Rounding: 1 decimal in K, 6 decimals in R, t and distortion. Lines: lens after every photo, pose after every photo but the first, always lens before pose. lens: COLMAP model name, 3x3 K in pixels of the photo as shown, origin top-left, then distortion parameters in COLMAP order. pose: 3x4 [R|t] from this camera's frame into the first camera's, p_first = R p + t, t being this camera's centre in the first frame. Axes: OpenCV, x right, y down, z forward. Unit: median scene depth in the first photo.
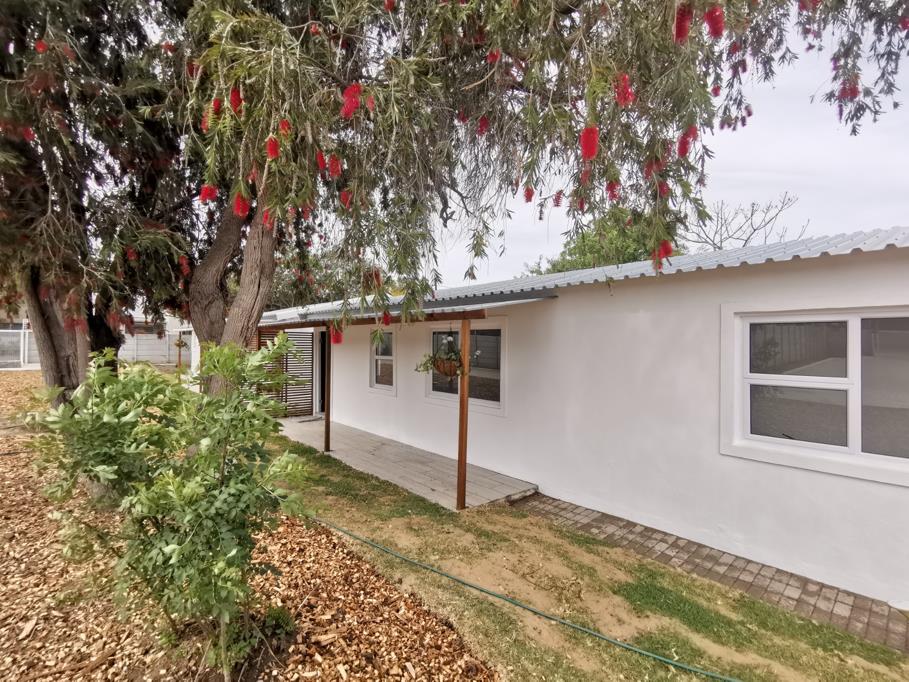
lens RADIAL K [[422.0, 0, 454.5], [0, 422.0, 341.0], [0, 0, 1]] dist [0.017357, -0.000083]
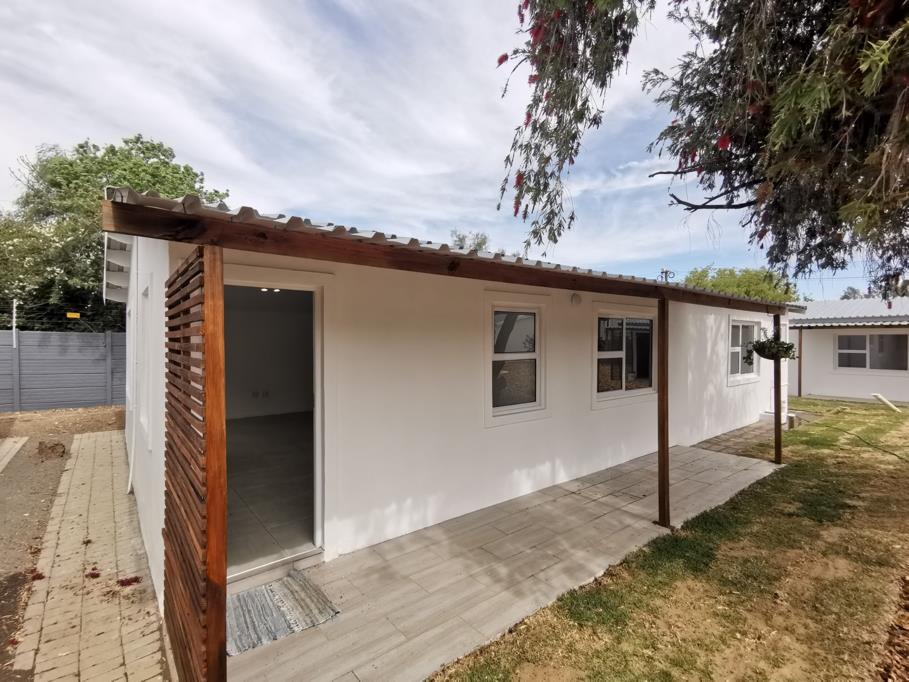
lens RADIAL K [[422.0, 0, 454.5], [0, 422.0, 341.0], [0, 0, 1]] dist [0.017357, -0.000083]
pose [[0.044823, -0.001977, 0.998993, -1.239572], [-0.012183, 0.999923, 0.002525, 0.012794], [-0.998921, -0.012284, 0.044795, 1.749006]]
